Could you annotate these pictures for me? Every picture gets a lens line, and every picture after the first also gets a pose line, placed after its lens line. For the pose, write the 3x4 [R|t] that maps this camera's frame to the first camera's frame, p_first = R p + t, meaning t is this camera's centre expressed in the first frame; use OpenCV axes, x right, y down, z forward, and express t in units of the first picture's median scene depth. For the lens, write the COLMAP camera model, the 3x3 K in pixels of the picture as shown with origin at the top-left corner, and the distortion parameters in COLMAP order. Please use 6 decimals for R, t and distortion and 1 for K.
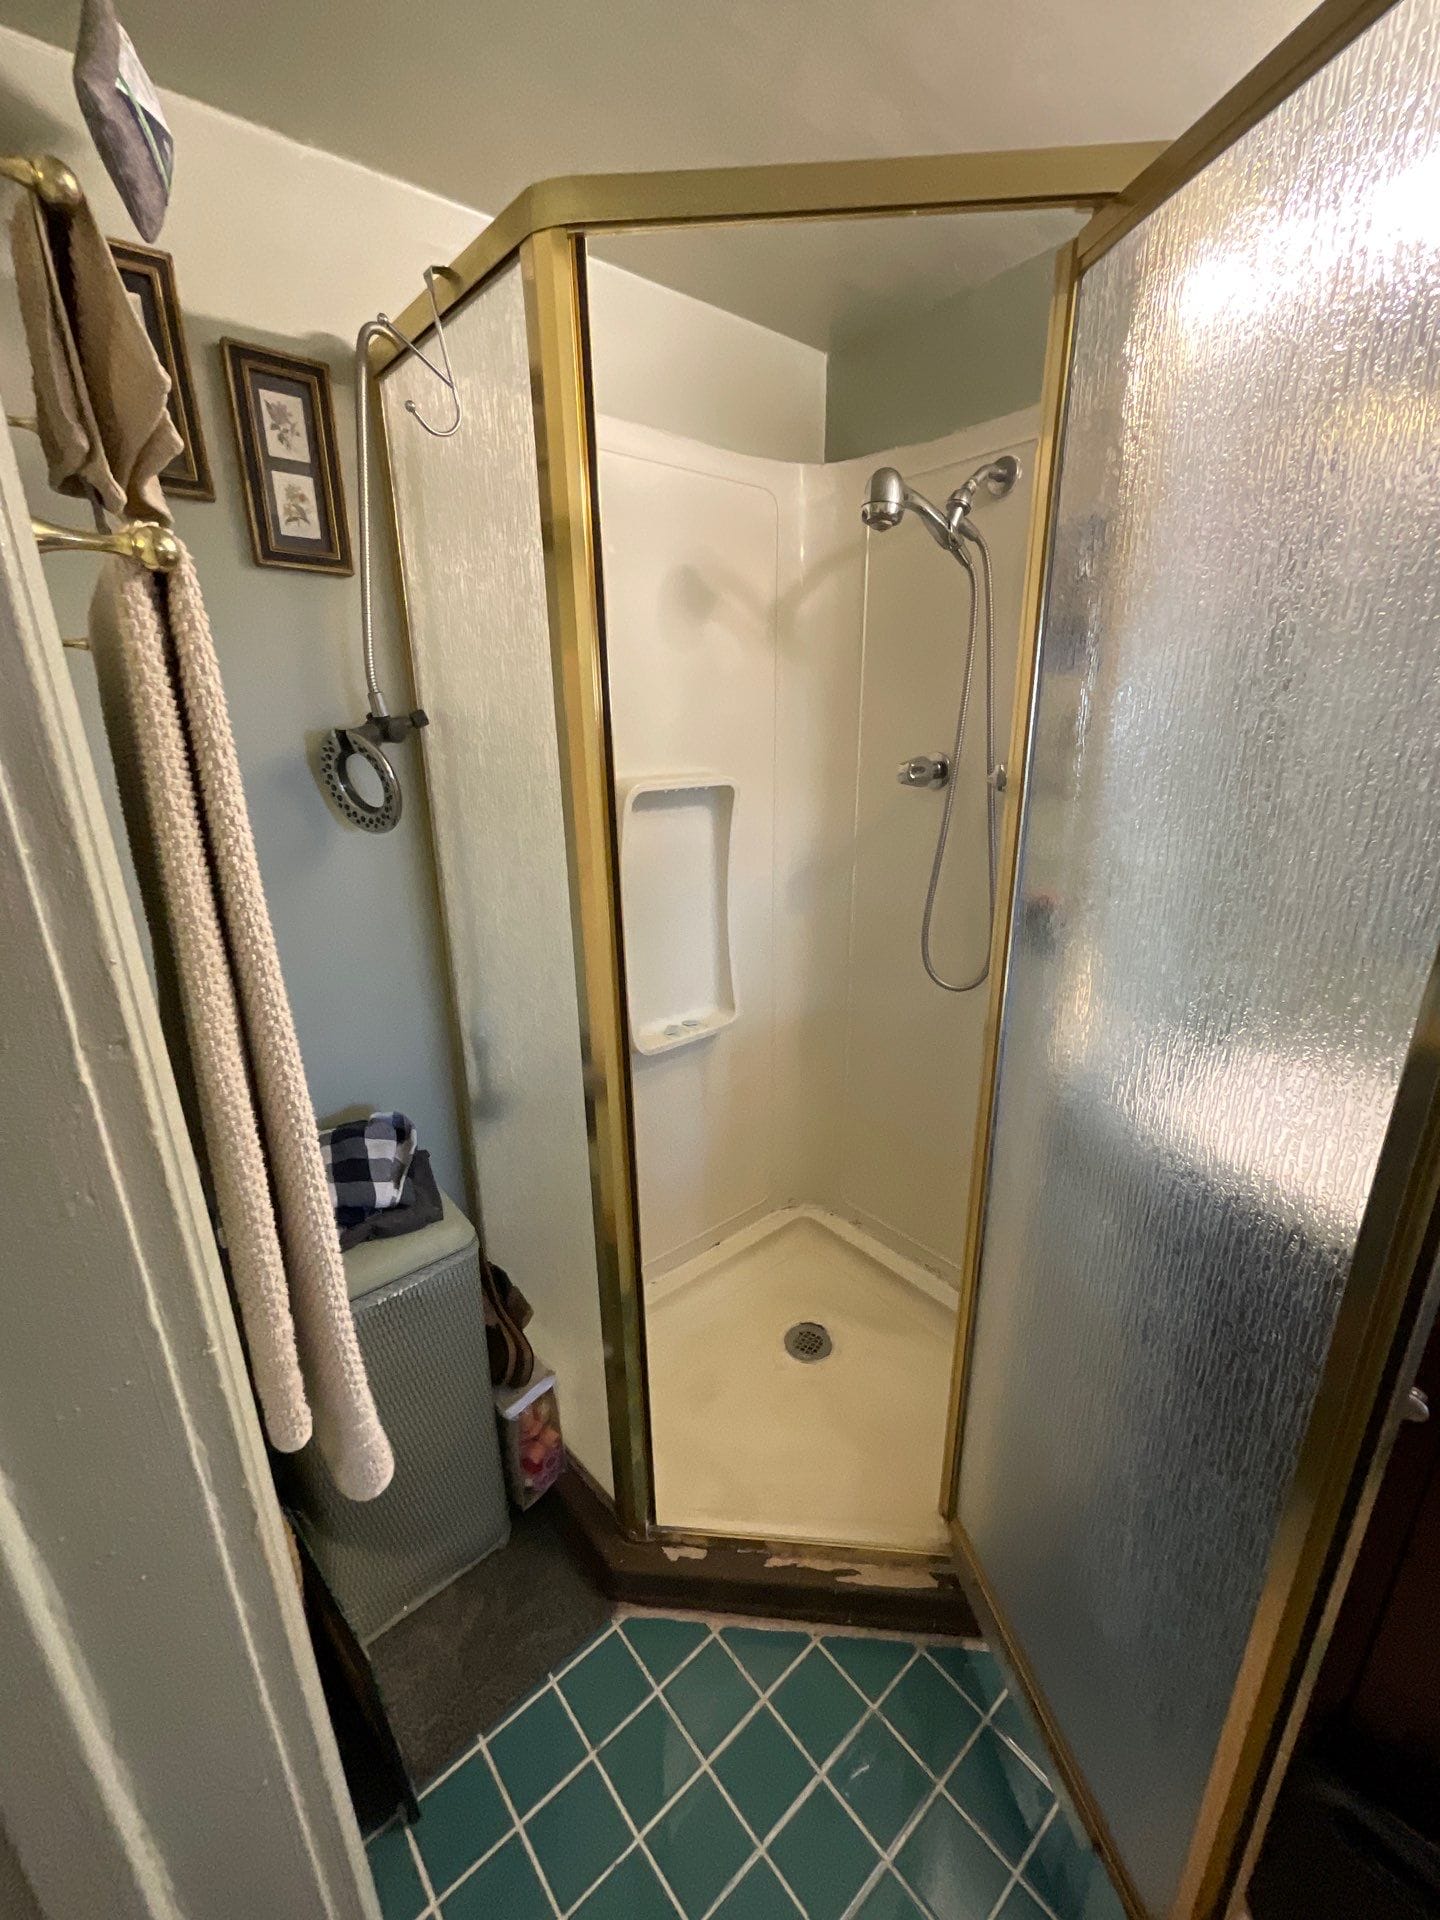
lens RADIAL K [[778.0, 0, 717.6], [0, 778.0, 952.9], [0, 0, 1]] dist [-0.000702, -0.000705]
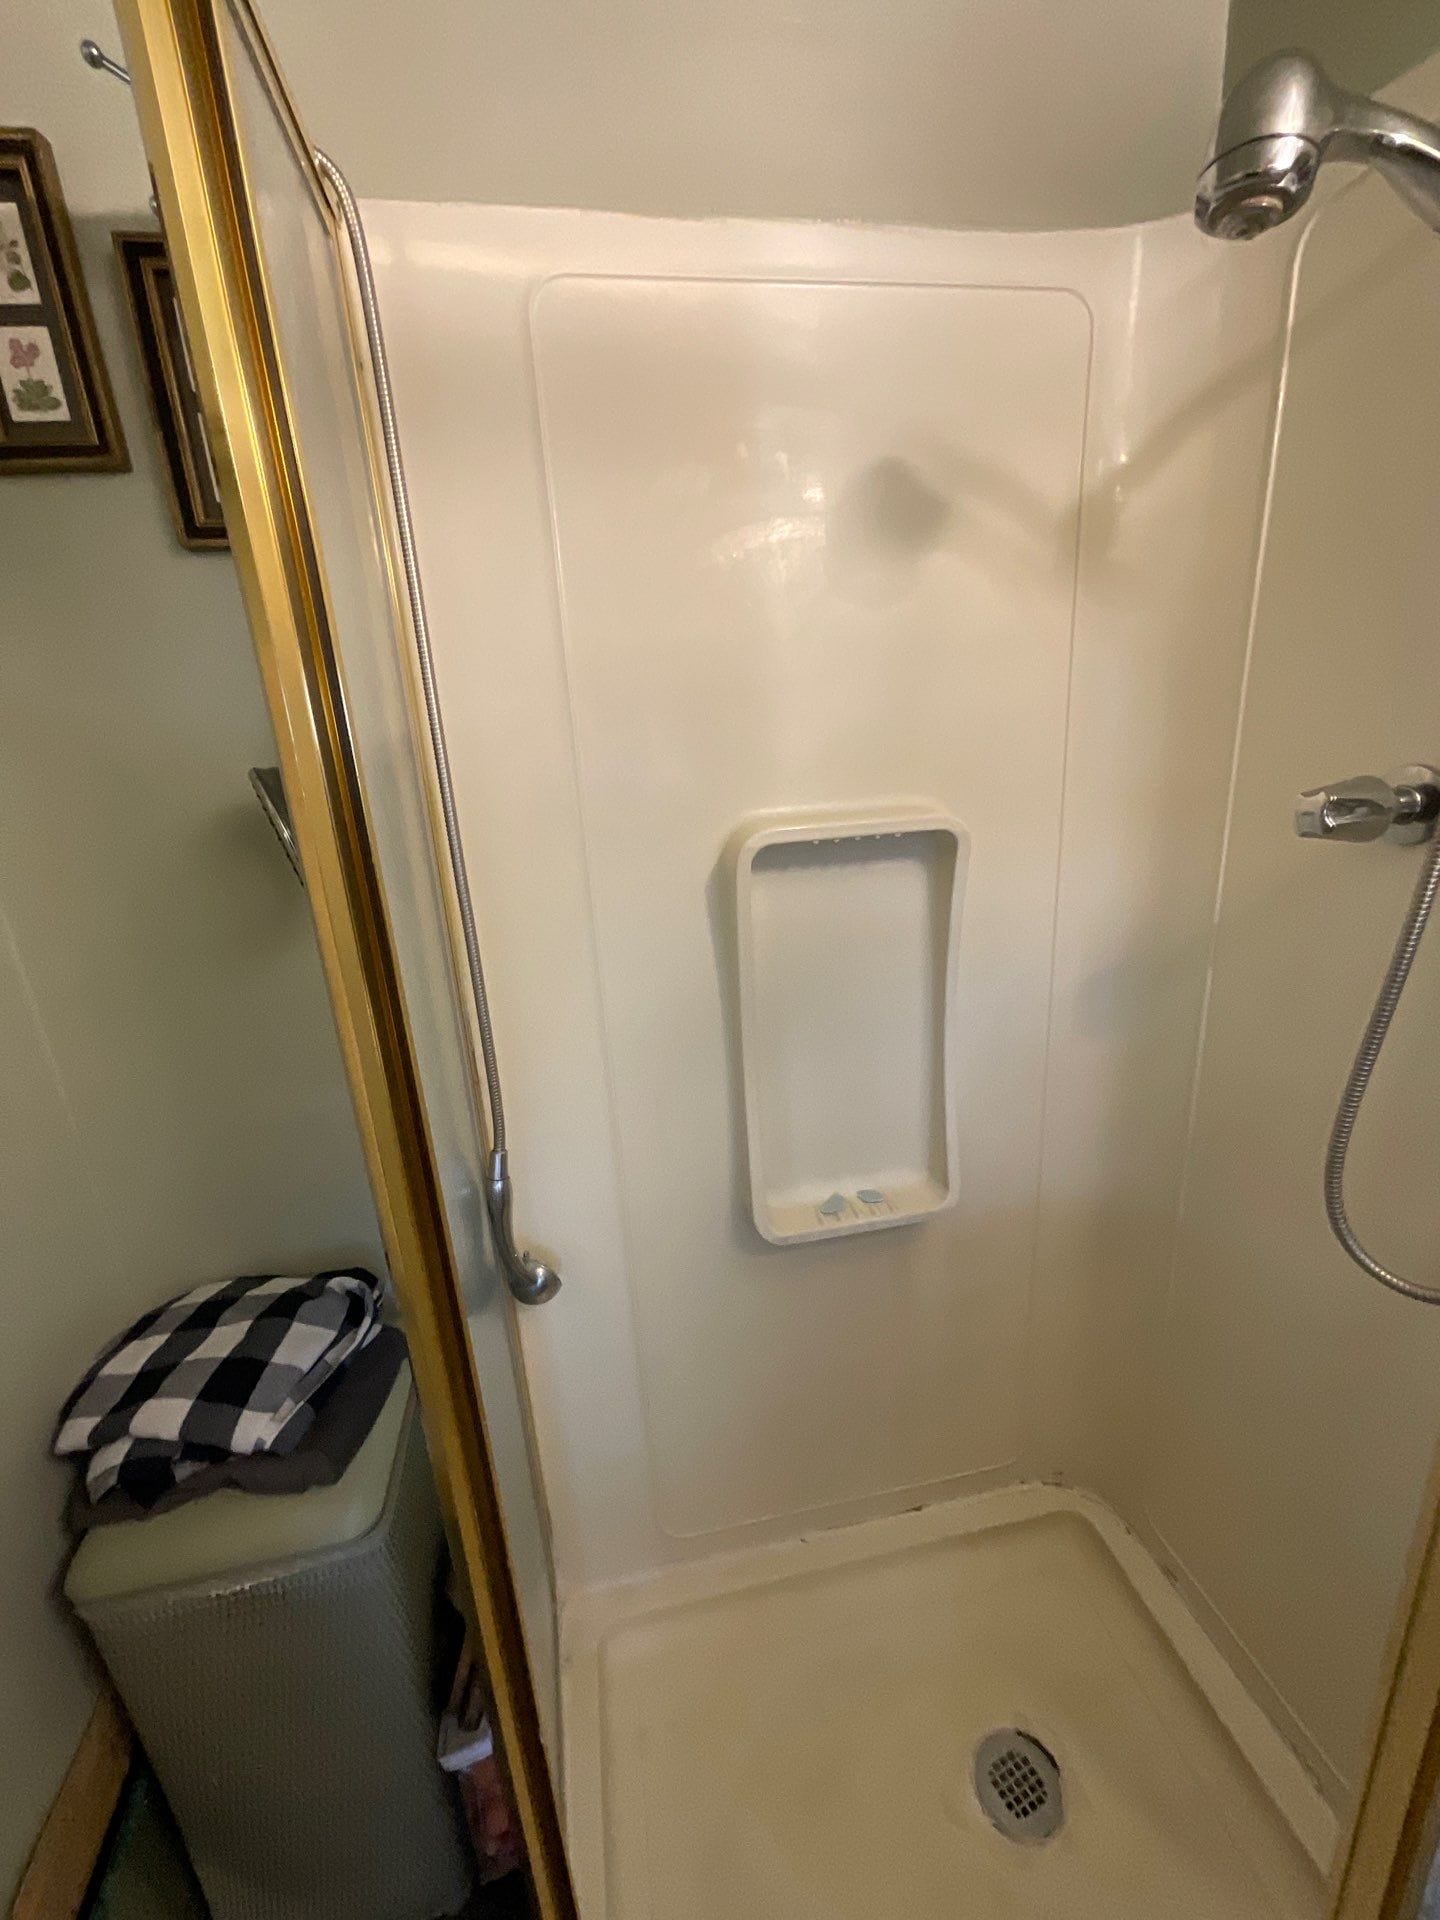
lens RADIAL K [[775.4, 0, 711.7], [0, 775.4, 954.9], [0, 0, 1]] dist [-0.006936, 0.000263]
pose [[0.870166, 0.094742, -0.483565, 0.154669], [-0.098393, 0.994987, 0.017884, -0.116823], [0.482835, 0.032017, 0.875126, 0.415734]]
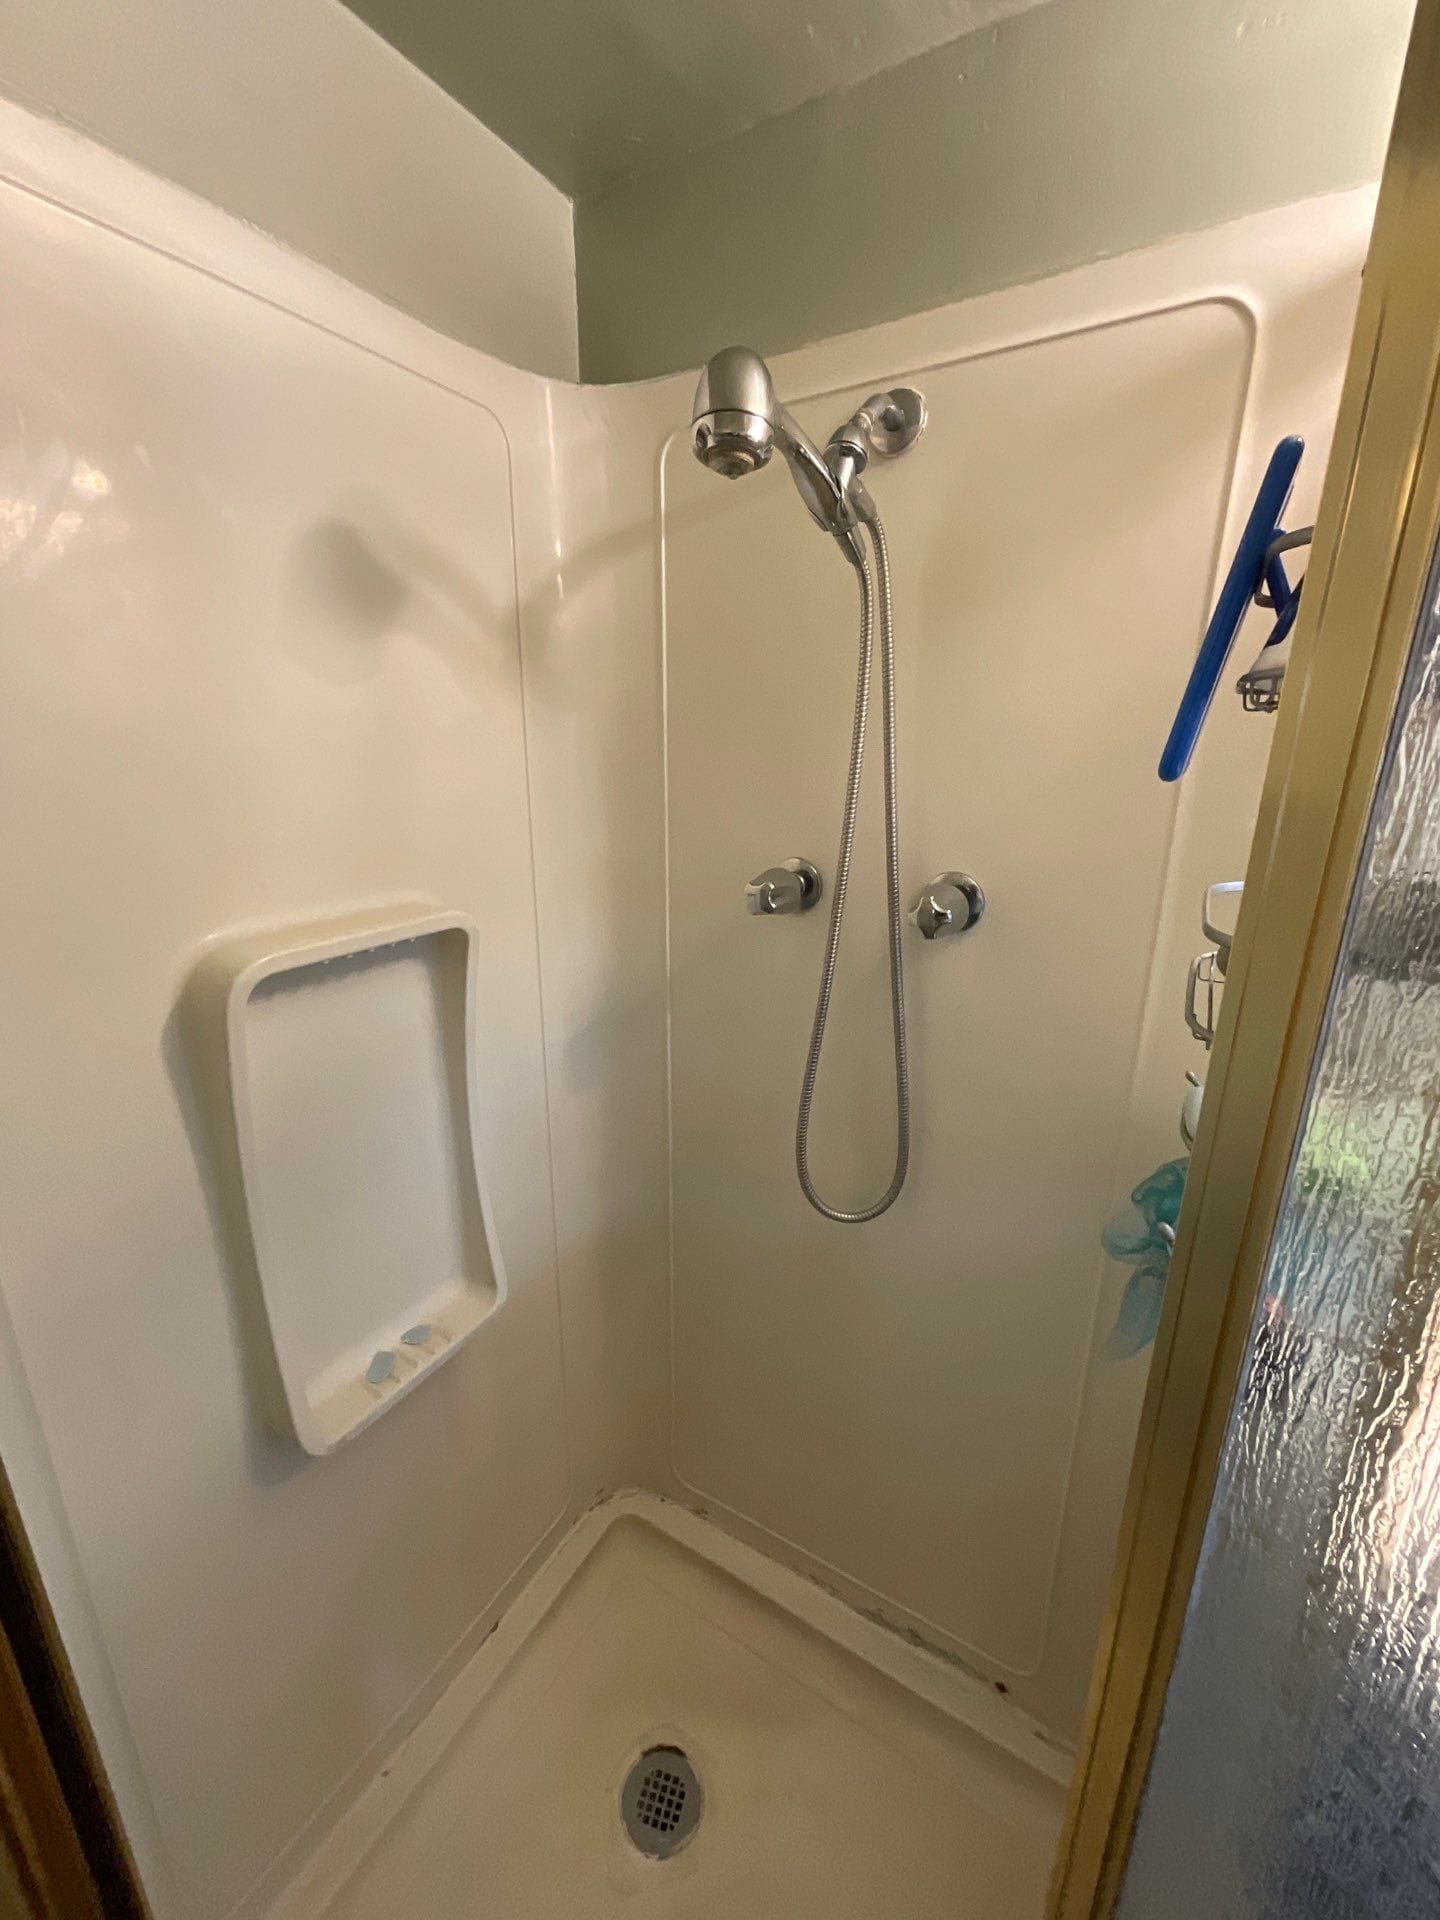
lens RADIAL K [[778.0, 0, 717.6], [0, 778.0, 952.9], [0, 0, 1]] dist [-0.000702, -0.000705]
pose [[0.942212, -0.076469, 0.326173, 0.007674], [0.087817, 0.995932, -0.020186, -0.173070], [-0.323303, 0.047663, 0.945094, 0.421472]]
